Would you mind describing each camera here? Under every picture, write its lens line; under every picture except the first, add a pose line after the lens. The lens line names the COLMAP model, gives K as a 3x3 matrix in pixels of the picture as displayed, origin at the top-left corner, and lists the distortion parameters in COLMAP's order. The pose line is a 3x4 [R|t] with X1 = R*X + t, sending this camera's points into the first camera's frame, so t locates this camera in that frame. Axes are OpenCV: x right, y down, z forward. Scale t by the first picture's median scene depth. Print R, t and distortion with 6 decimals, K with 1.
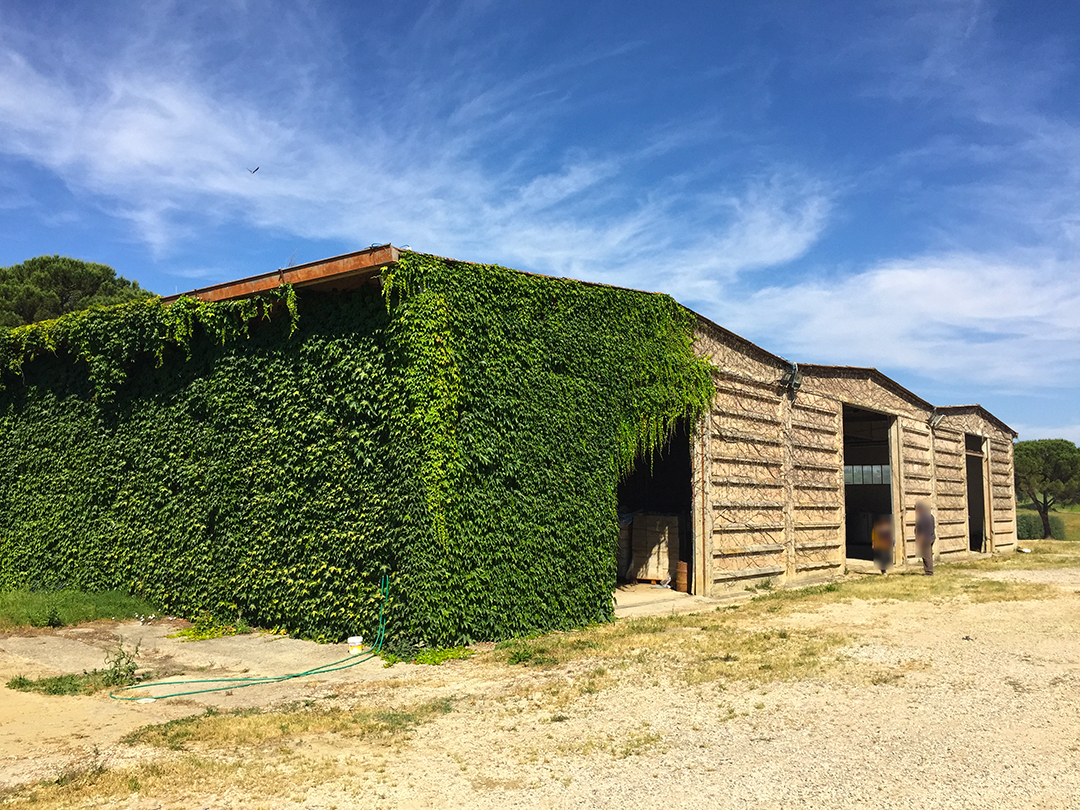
lens RADIAL K [[923.7, 0, 531.9], [0, 923.7, 402.7], [0, 0, 1]] dist [0.084617, -0.126248]
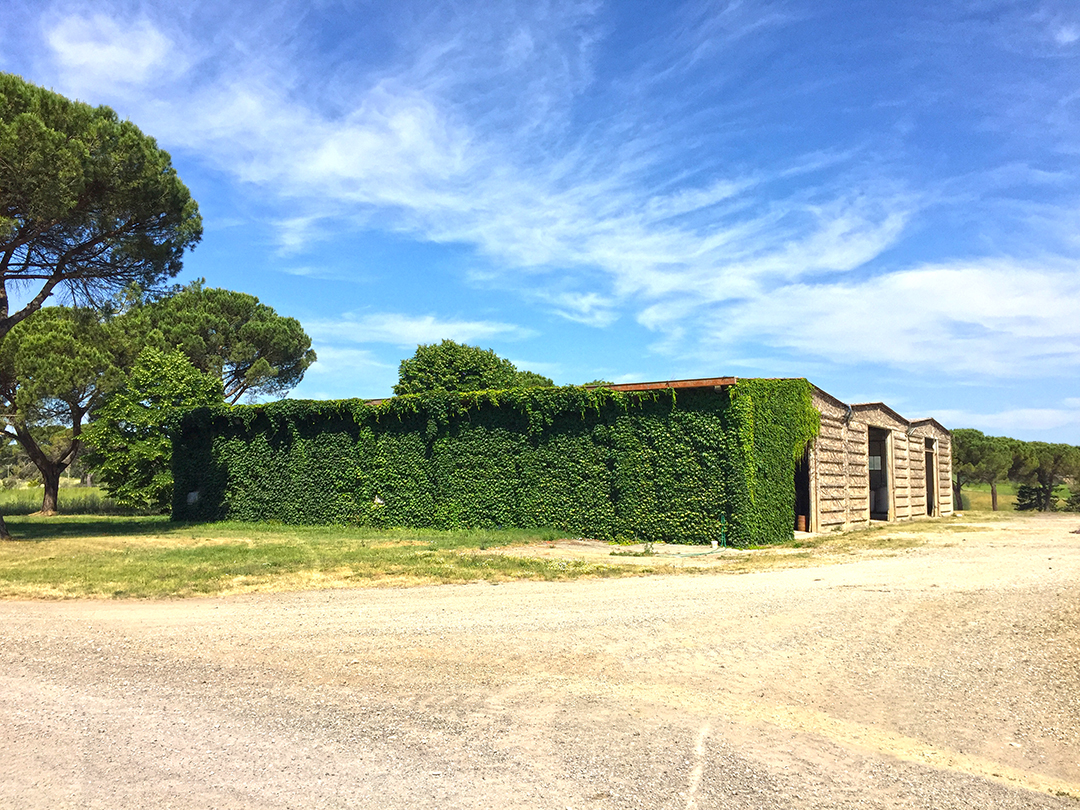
lens RADIAL K [[923.7, 0, 531.9], [0, 923.7, 402.7], [0, 0, 1]] dist [0.084617, -0.126248]
pose [[0.996695, 0.005324, 0.081064, -0.533530], [-0.007066, 0.999750, 0.021208, -0.093051], [-0.080931, -0.021711, 0.996483, -0.826556]]
